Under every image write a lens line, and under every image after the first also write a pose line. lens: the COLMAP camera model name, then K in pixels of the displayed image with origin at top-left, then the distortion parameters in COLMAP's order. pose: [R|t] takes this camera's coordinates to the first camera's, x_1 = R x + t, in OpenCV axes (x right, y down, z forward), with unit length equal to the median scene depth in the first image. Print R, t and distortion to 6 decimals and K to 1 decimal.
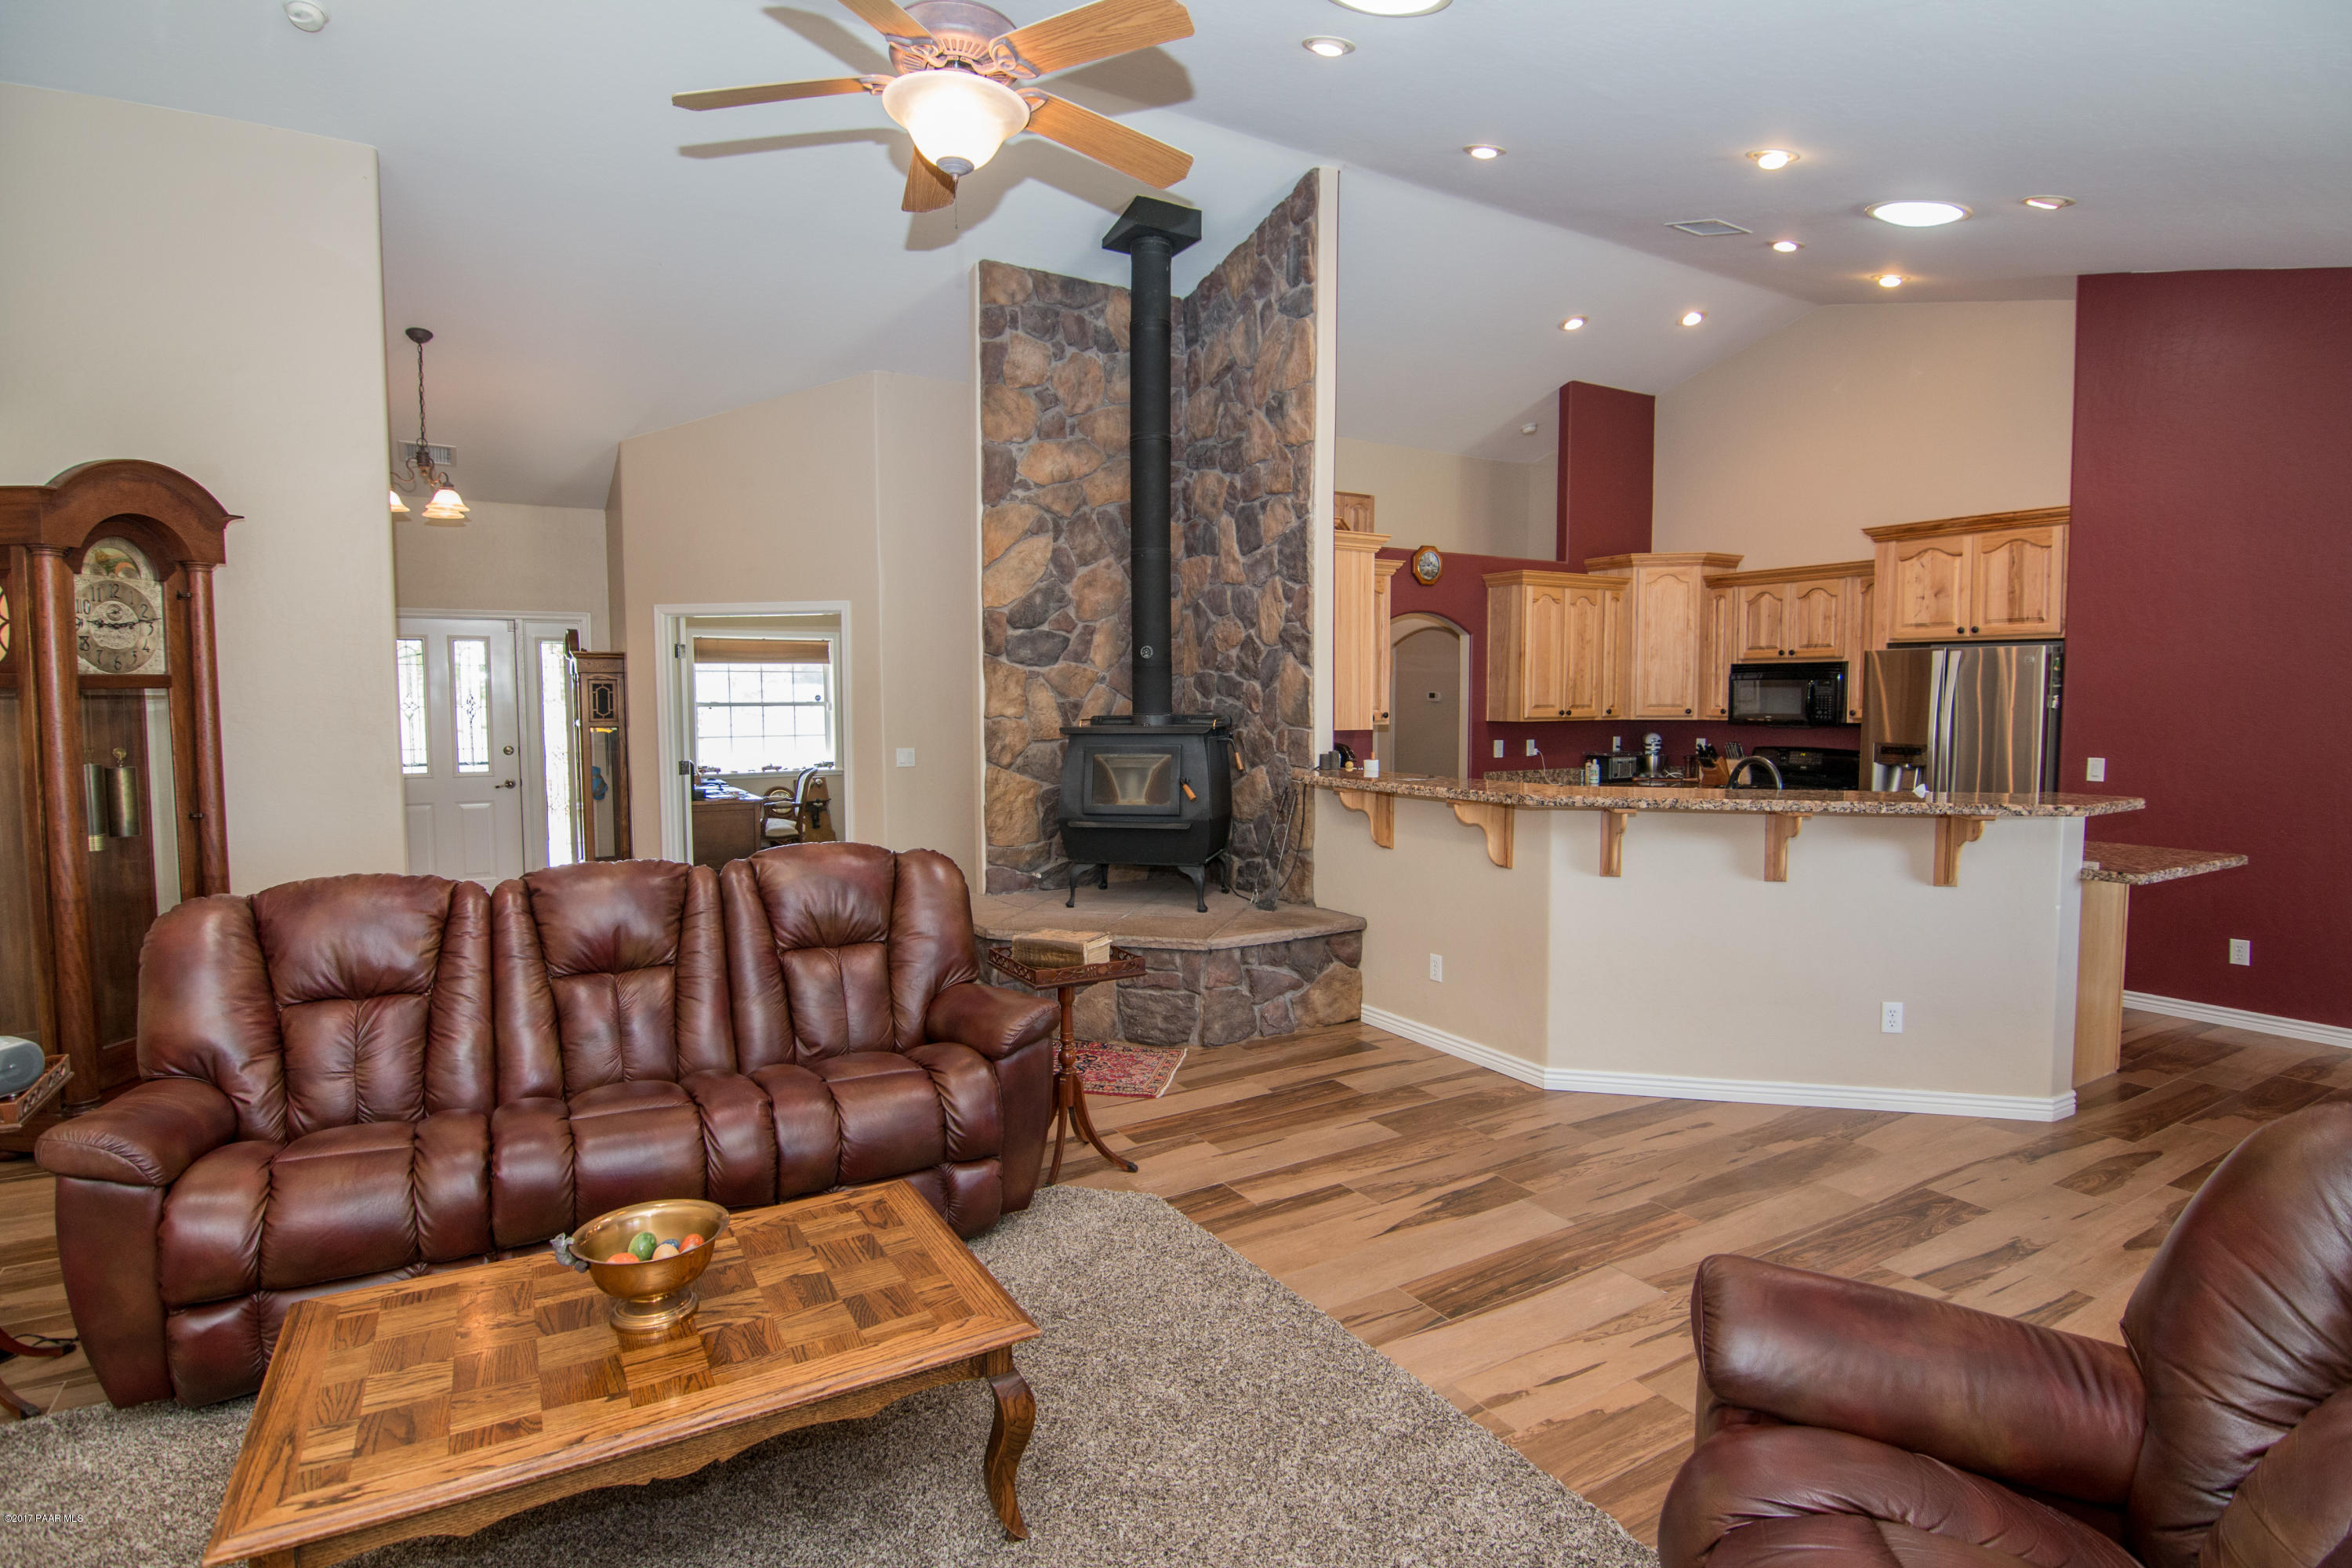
lens RADIAL K [[1181.5, 0, 1184.4], [0, 1181.5, 773.5], [0, 0, 1]] dist [-0.003289, -0.013184]
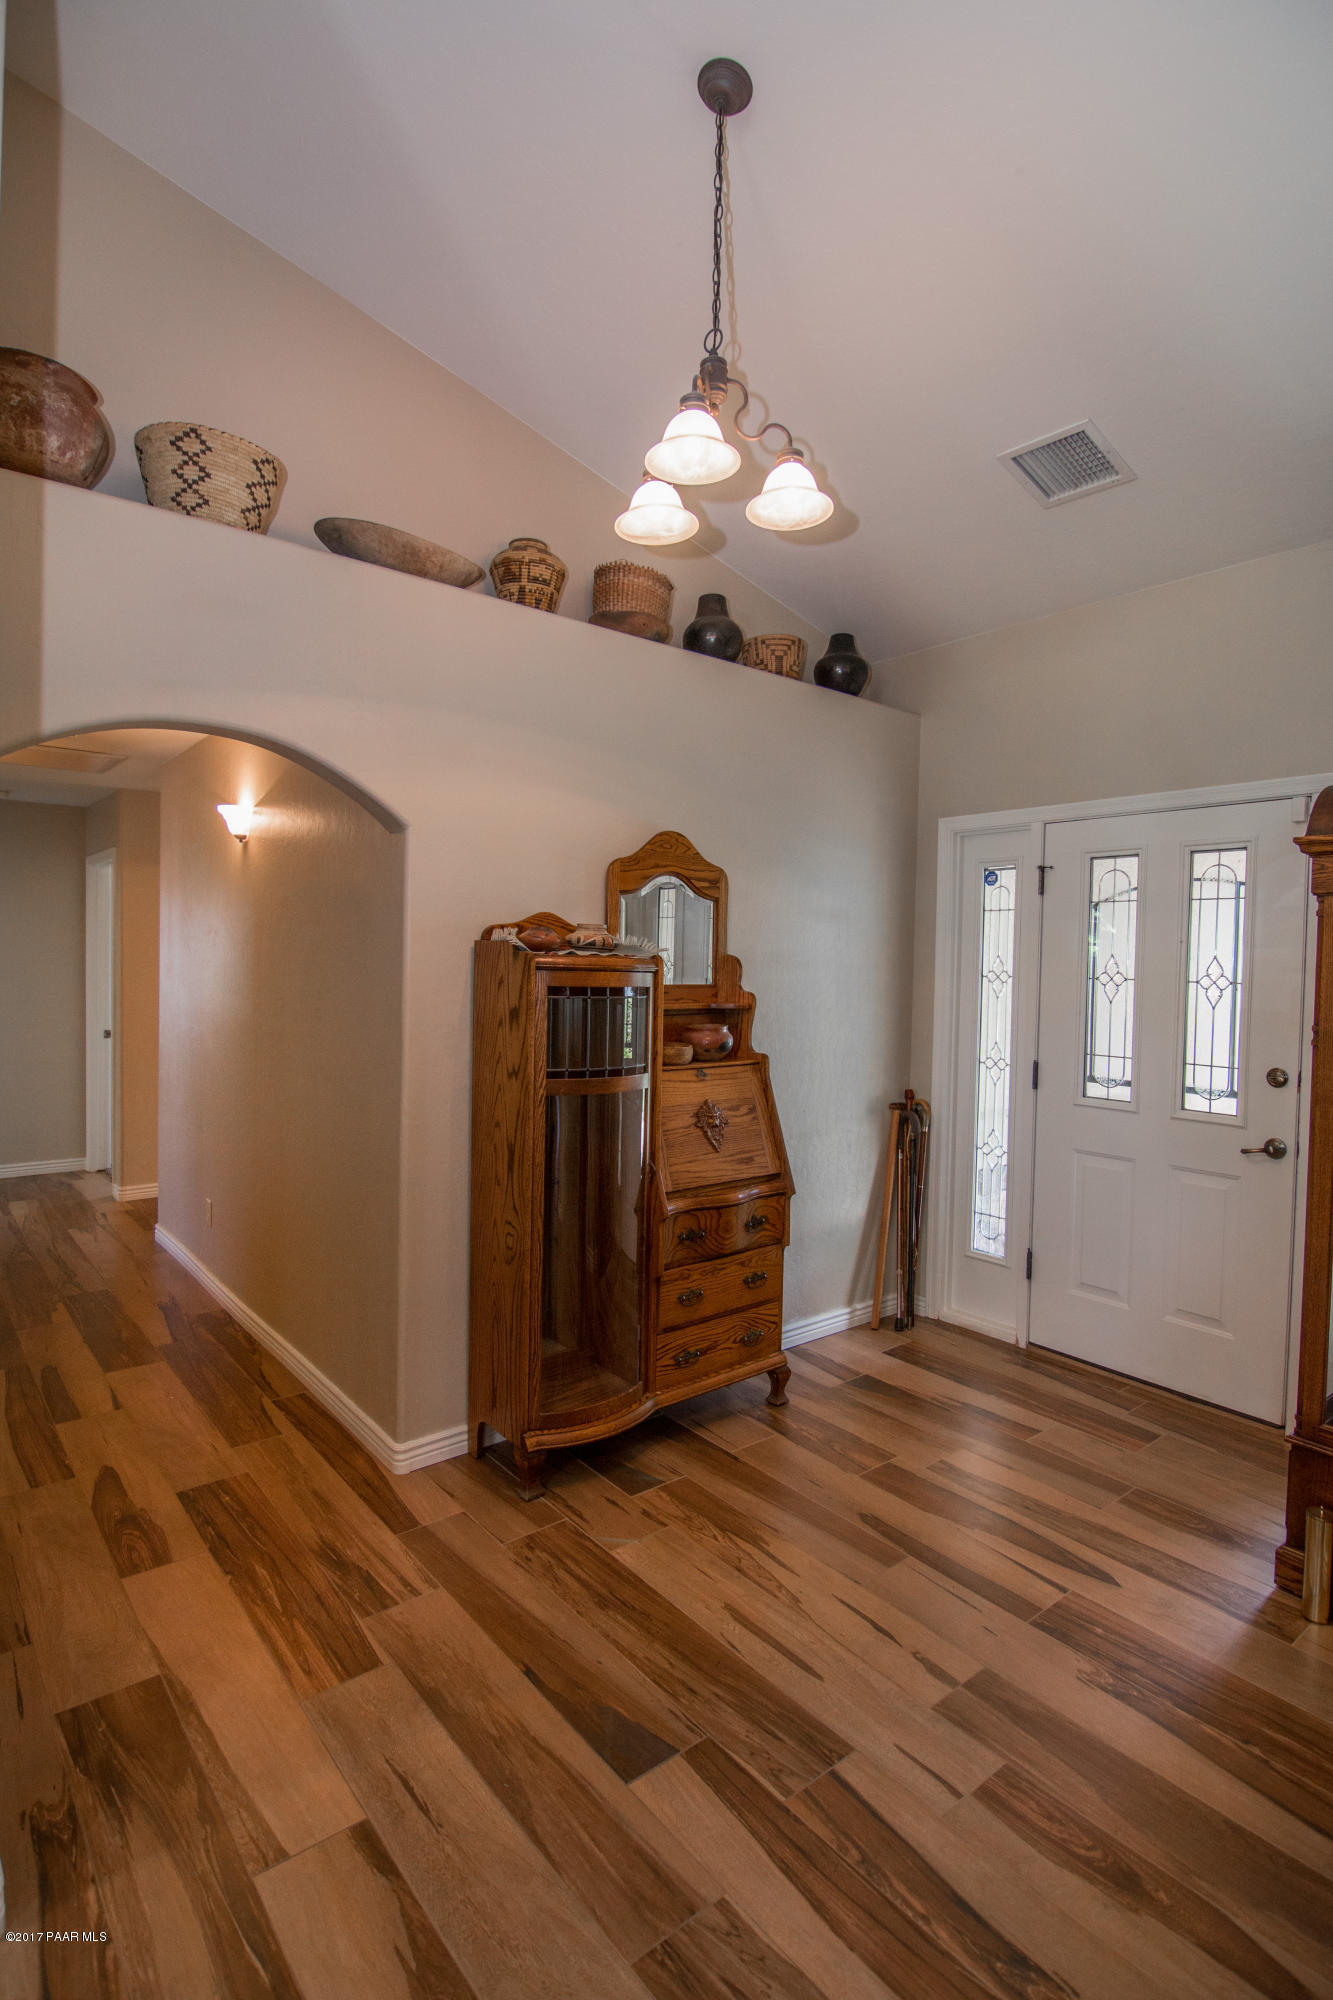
lens RADIAL K [[1004.7, 0, 666.5], [0, 1004.7, 1000.0], [0, 0, 1]] dist [-0.003289, -0.013184]
pose [[0.133892, 0.039457, -0.990210, -0.279413], [-0.086618, 0.995849, 0.027970, -0.053845], [0.987203, 0.082025, 0.136754, 0.945134]]
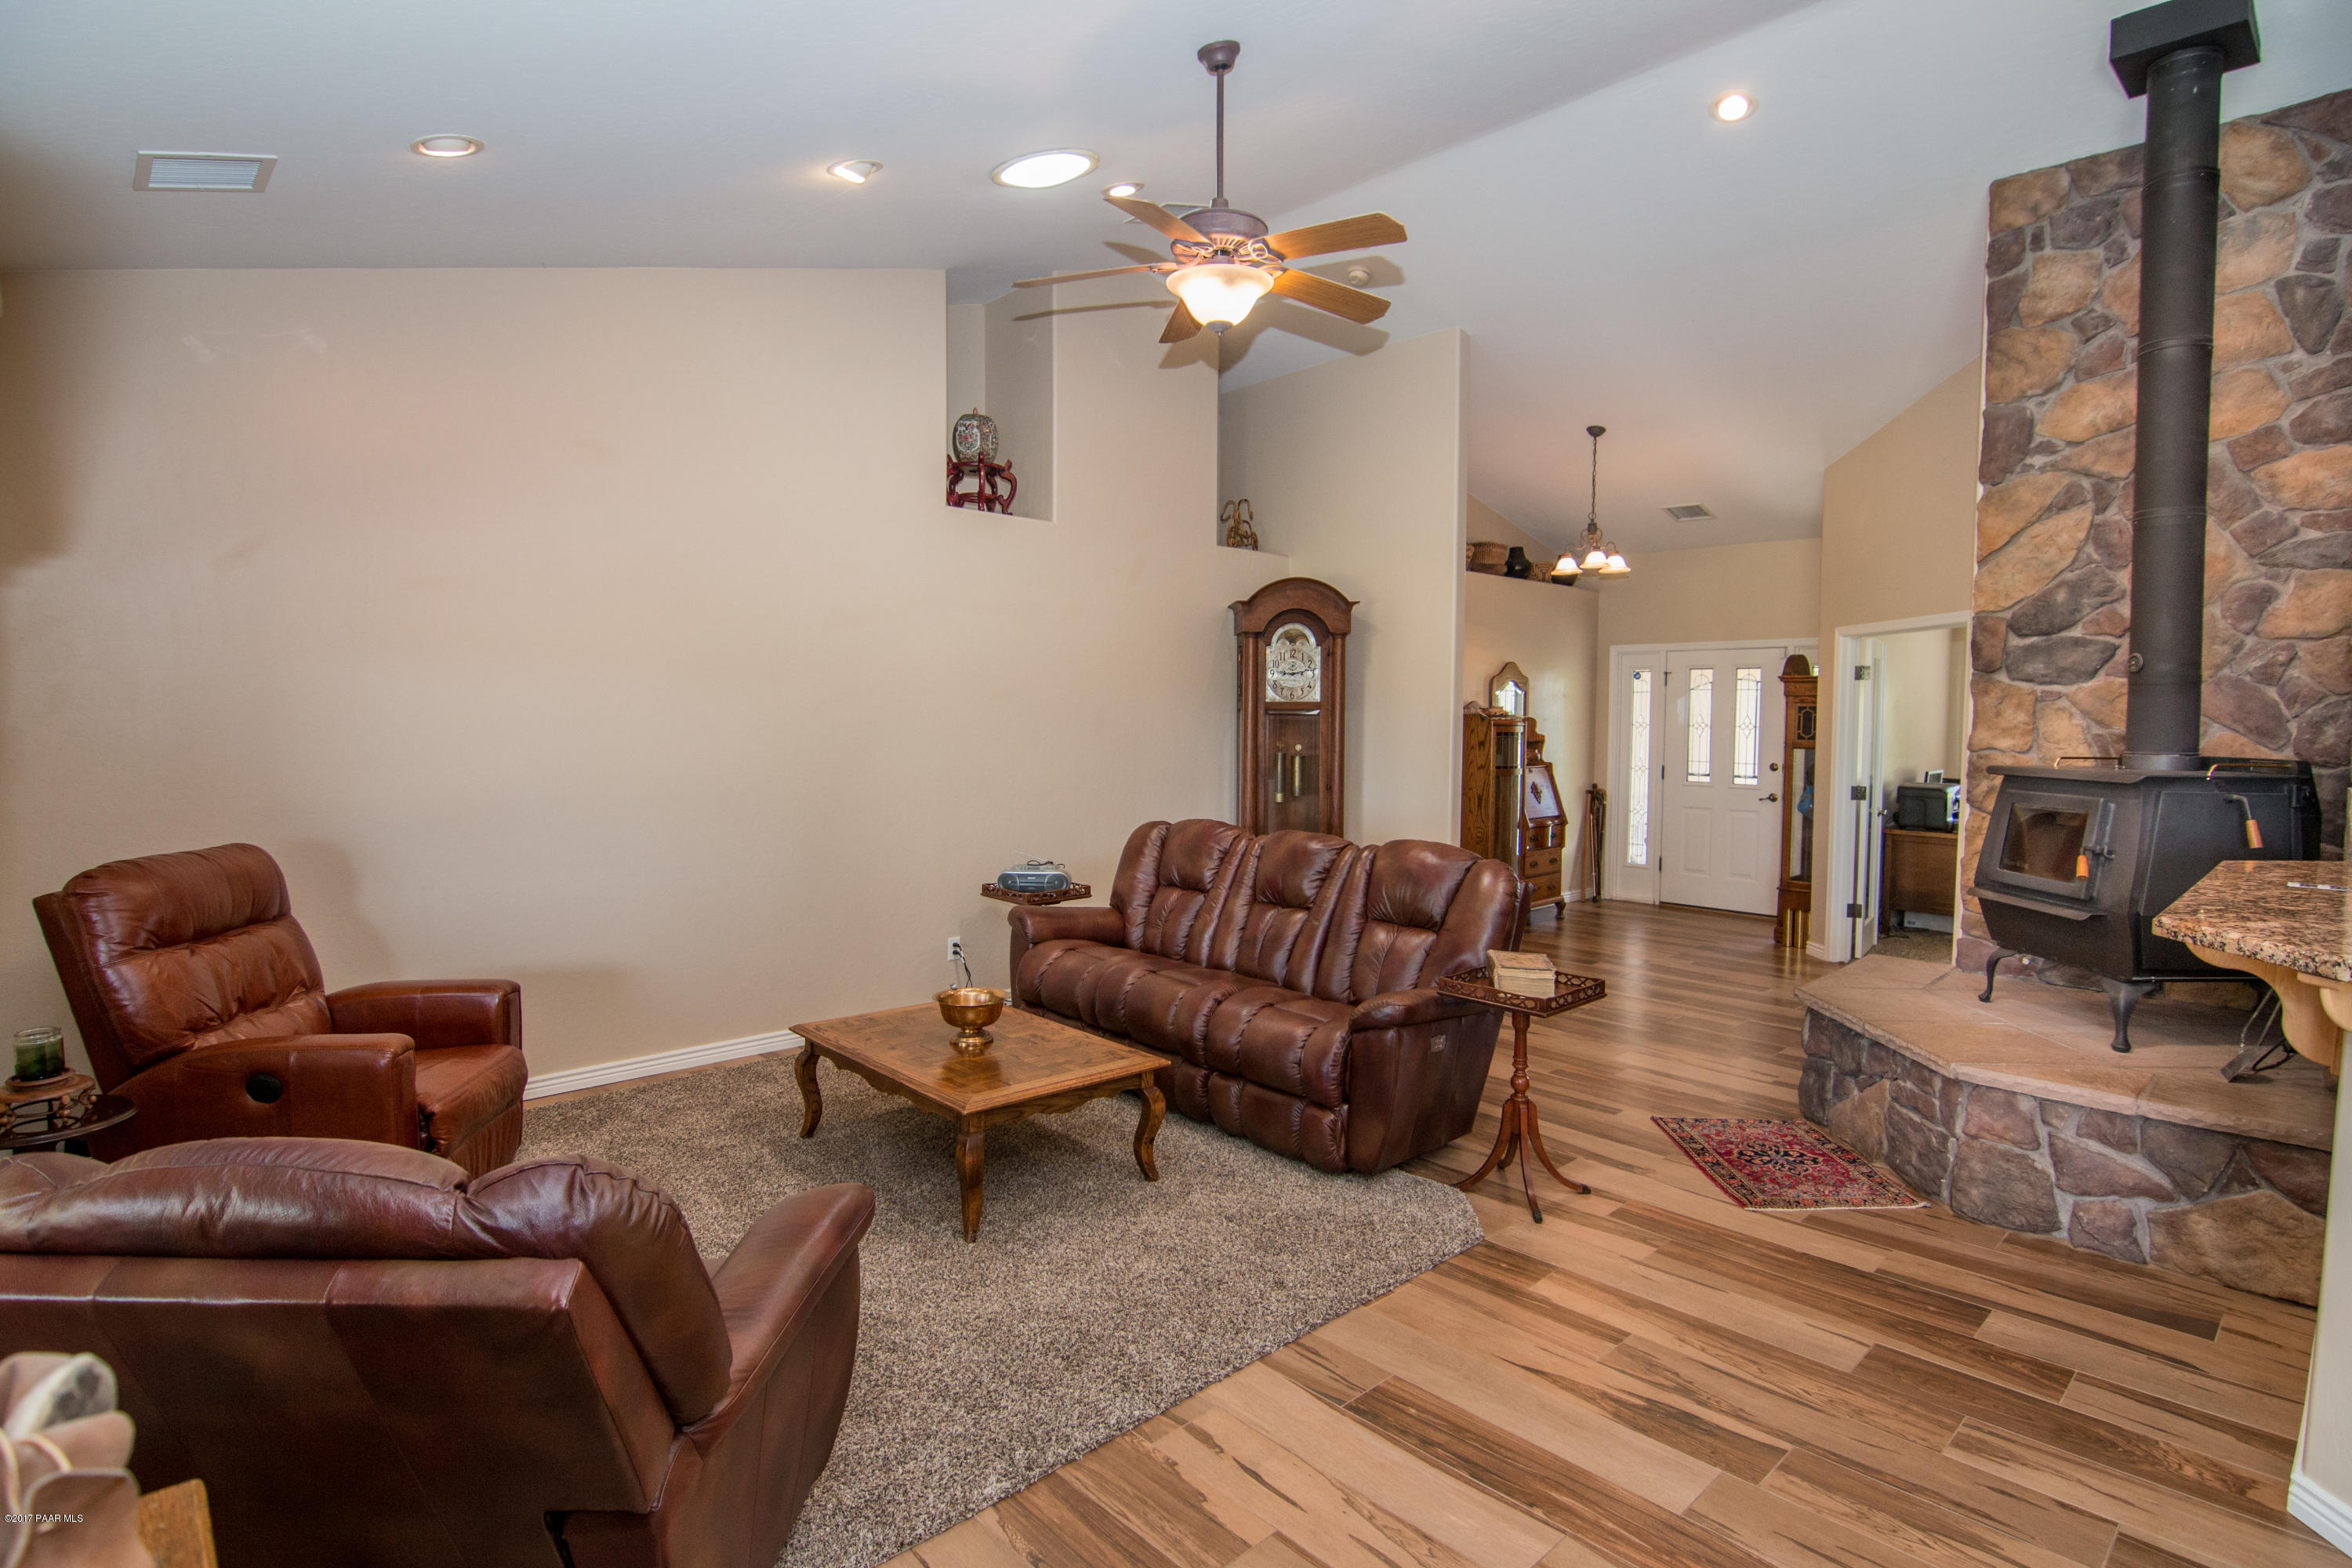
lens RADIAL K [[1181.5, 0, 1184.4], [0, 1181.5, 773.5], [0, 0, 1]] dist [-0.003289, -0.013184]
pose [[0.211367, 0.056632, -0.975765, 0.511896], [-0.072413, 0.996484, 0.042149, -0.027054], [0.974721, 0.061749, 0.214725, 0.315156]]
